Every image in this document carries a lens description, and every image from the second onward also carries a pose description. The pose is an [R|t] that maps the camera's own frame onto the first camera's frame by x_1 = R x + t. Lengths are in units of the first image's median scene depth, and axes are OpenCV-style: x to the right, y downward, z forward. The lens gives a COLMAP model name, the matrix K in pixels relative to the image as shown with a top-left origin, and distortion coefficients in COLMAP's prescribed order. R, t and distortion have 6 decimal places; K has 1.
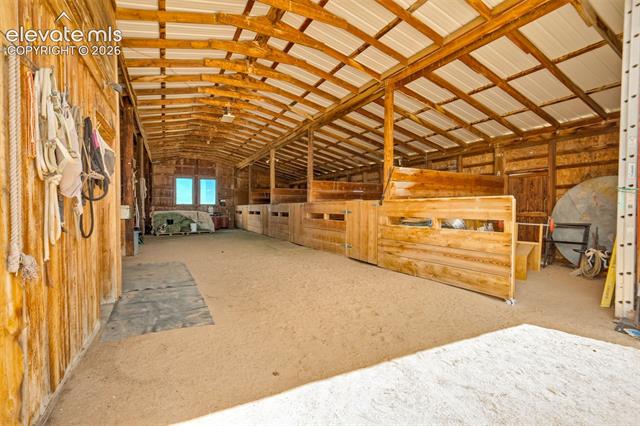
lens RADIAL K [[291.7, 0, 320.0], [0, 291.7, 213.0], [0, 0, 1]] dist [-0.000902, -0.000020]
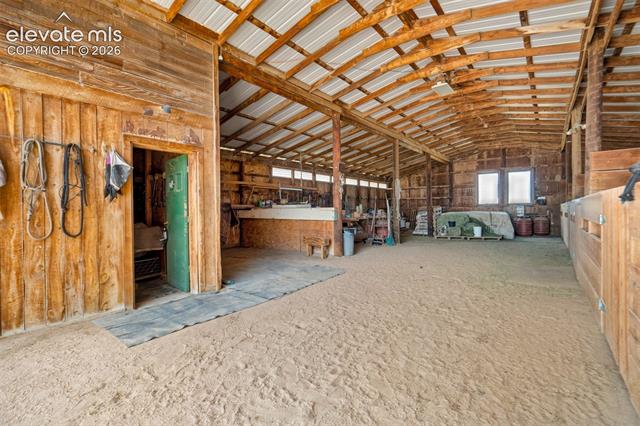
lens RADIAL K [[291.7, 0, 320.0], [0, 291.7, 213.0], [0, 0, 1]] dist [-0.000902, -0.000020]
pose [[0.409753, 0.009148, -0.912150, 0.217392], [-0.005366, 0.999957, 0.007618, -0.012643], [0.912181, 0.001773, 0.409785, 0.368543]]
